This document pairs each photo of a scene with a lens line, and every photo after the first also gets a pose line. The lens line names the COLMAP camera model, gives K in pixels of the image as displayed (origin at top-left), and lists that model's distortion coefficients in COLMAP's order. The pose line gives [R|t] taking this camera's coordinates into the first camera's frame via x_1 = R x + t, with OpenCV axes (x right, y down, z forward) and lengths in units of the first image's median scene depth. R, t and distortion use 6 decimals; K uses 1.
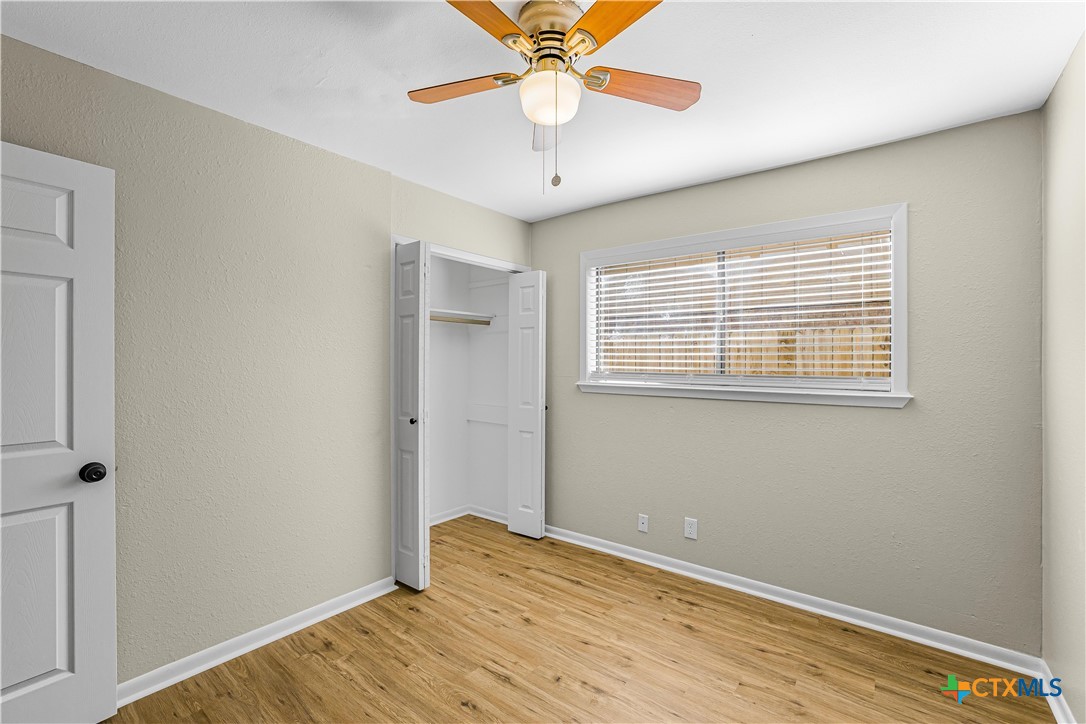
lens RADIAL K [[476.9, 0, 553.5], [0, 476.9, 372.6], [0, 0, 1]] dist [-0.001743, 0.002666]
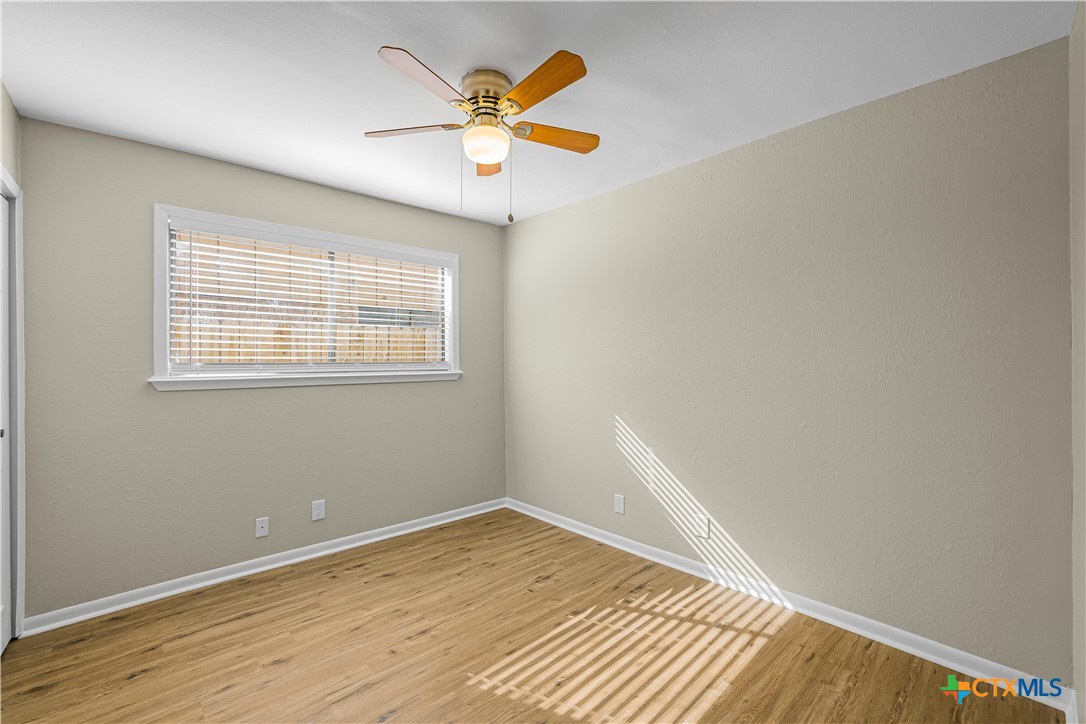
lens RADIAL K [[476.9, 0, 542.9], [0, 476.9, 366.2], [0, 0, 1]] dist [-0.001743, 0.002666]
pose [[0.174441, -0.027514, 0.984283, -0.690280], [0.017837, 0.999534, 0.024779, -0.007217], [-0.984506, 0.013234, 0.174851, 0.347821]]
